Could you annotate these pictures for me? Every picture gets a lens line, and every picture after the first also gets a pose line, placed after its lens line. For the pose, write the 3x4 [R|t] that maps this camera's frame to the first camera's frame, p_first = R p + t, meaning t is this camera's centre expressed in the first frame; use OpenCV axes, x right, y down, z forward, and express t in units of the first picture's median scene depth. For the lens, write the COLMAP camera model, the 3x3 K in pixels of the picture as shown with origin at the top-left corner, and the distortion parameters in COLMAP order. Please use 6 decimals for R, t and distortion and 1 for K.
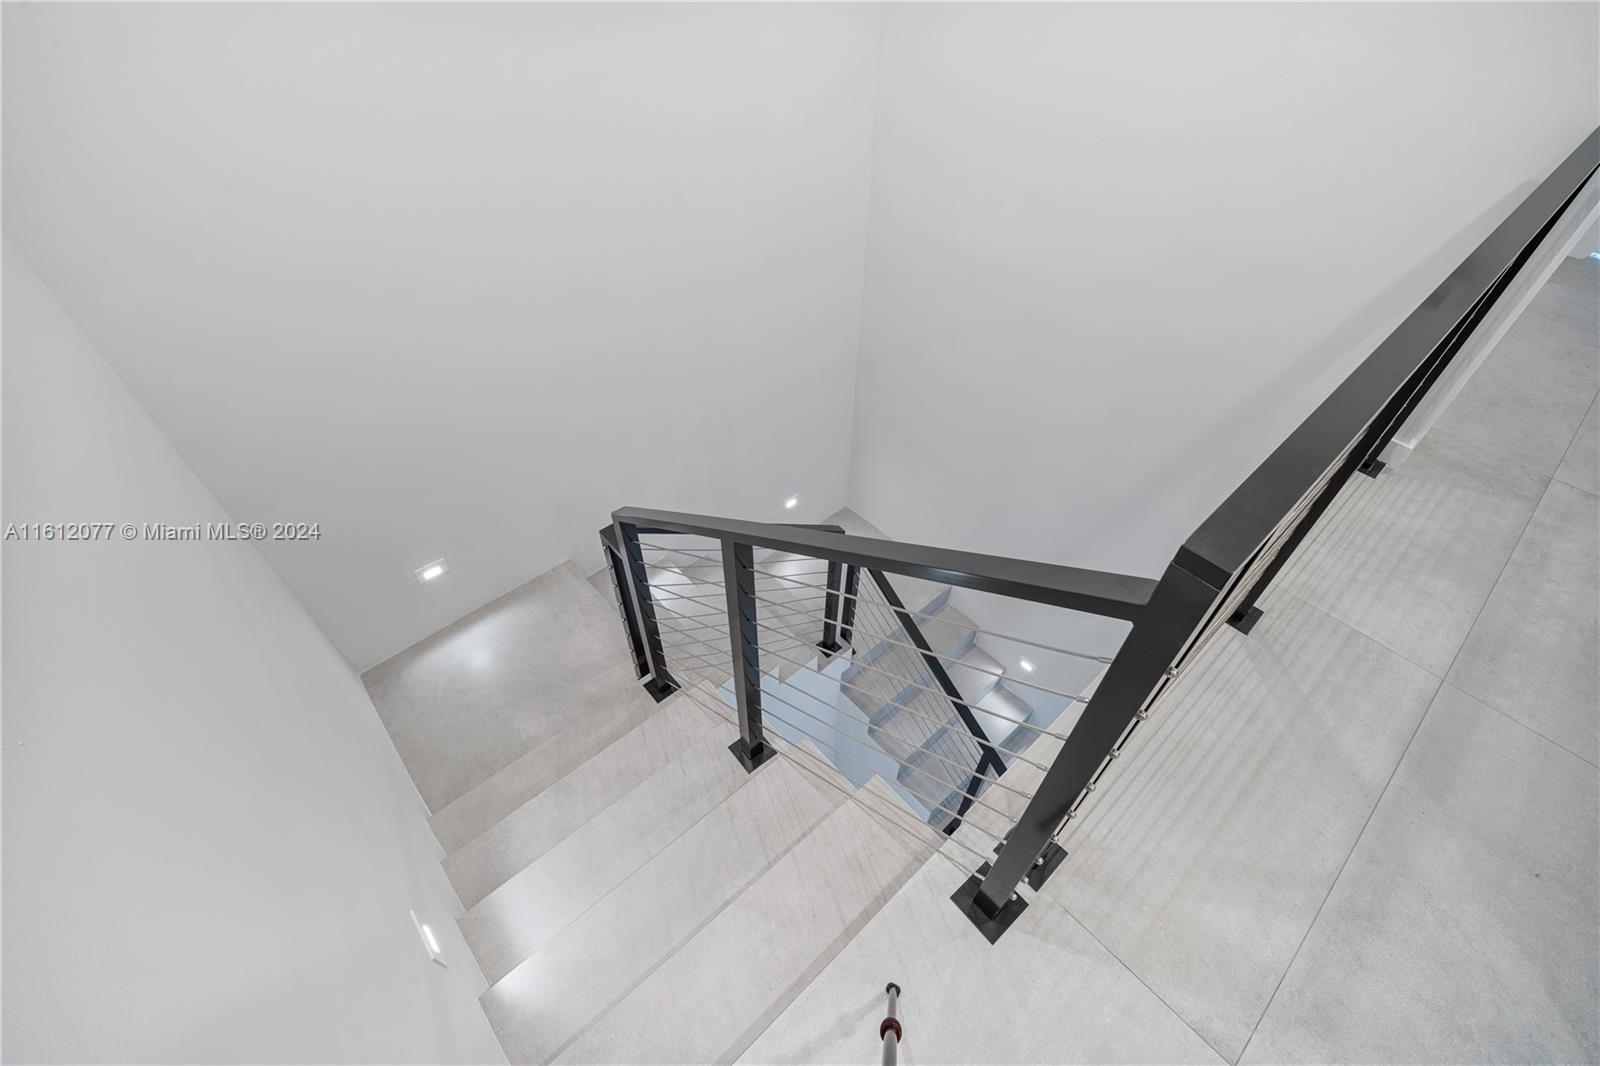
lens RADIAL K [[701.3, 0, 796.3], [0, 701.3, 525.0], [0, 0, 1]] dist [0.001995, 0.000457]
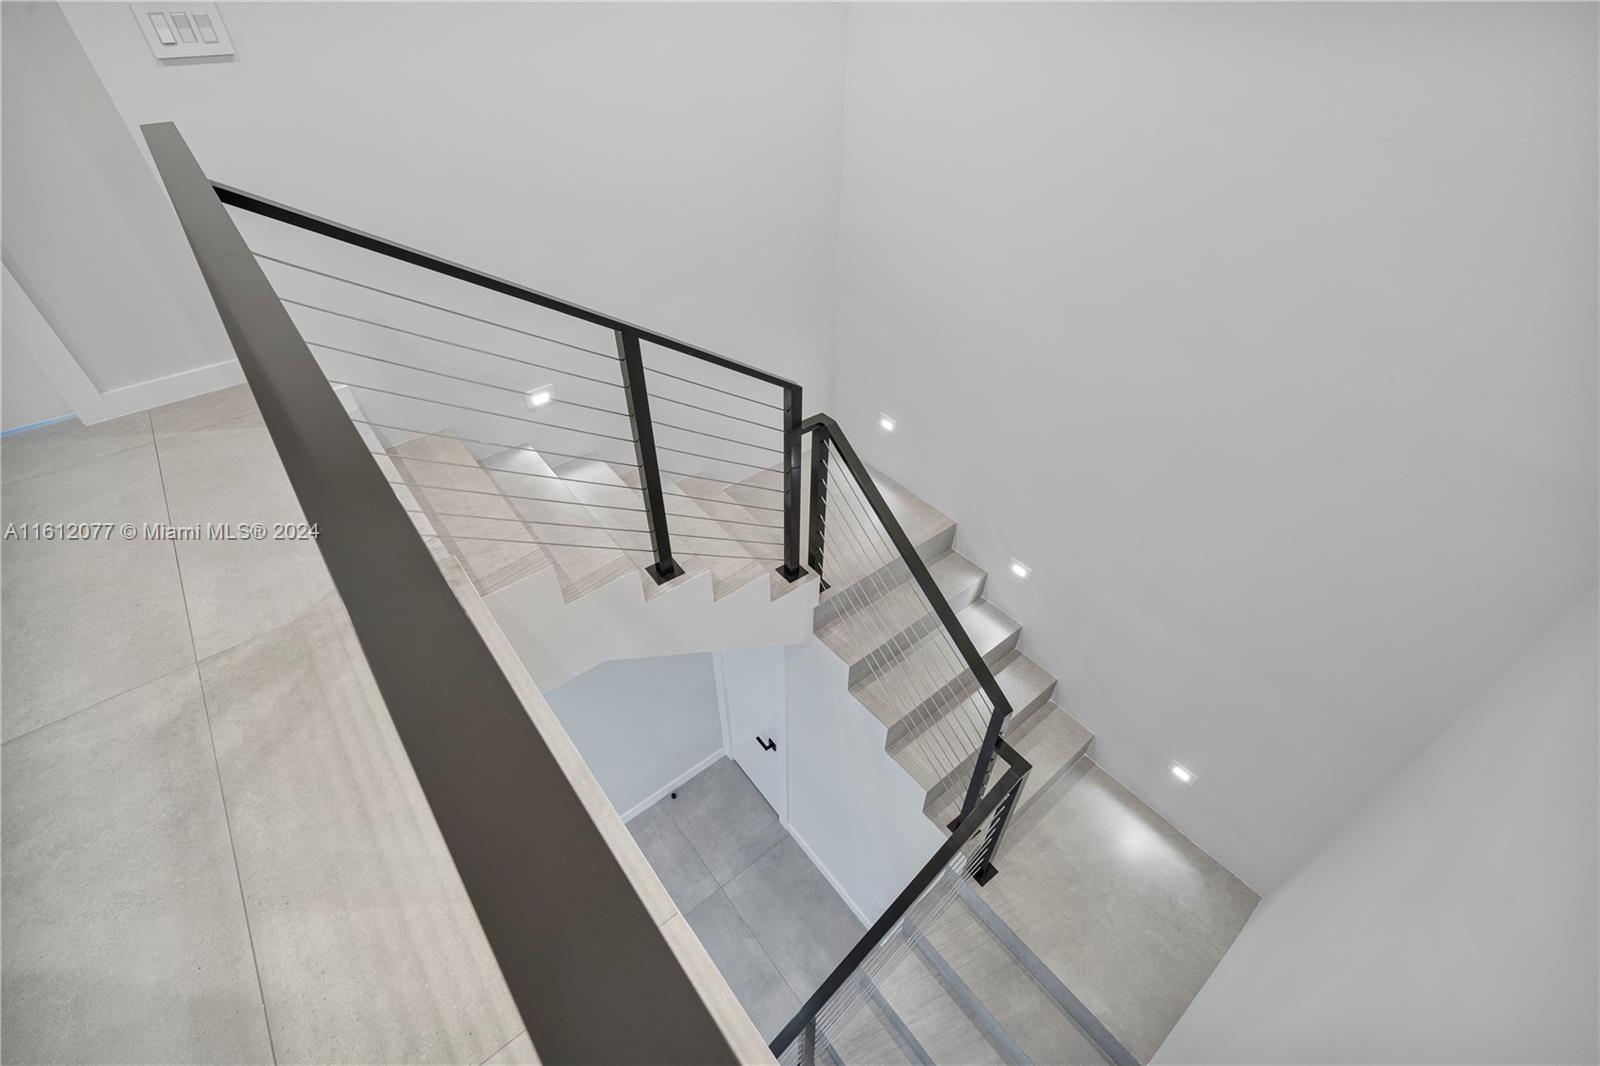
lens RADIAL K [[687.8, 0, 800.0], [0, 687.8, 533.0], [0, 0, 1]] dist [-0.001291, -0.000101]
pose [[-0.044780, 0.655197, -0.754129, 1.054253], [-0.712376, 0.508286, 0.483907, -0.606884], [0.700368, 0.558893, 0.443986, 0.819296]]
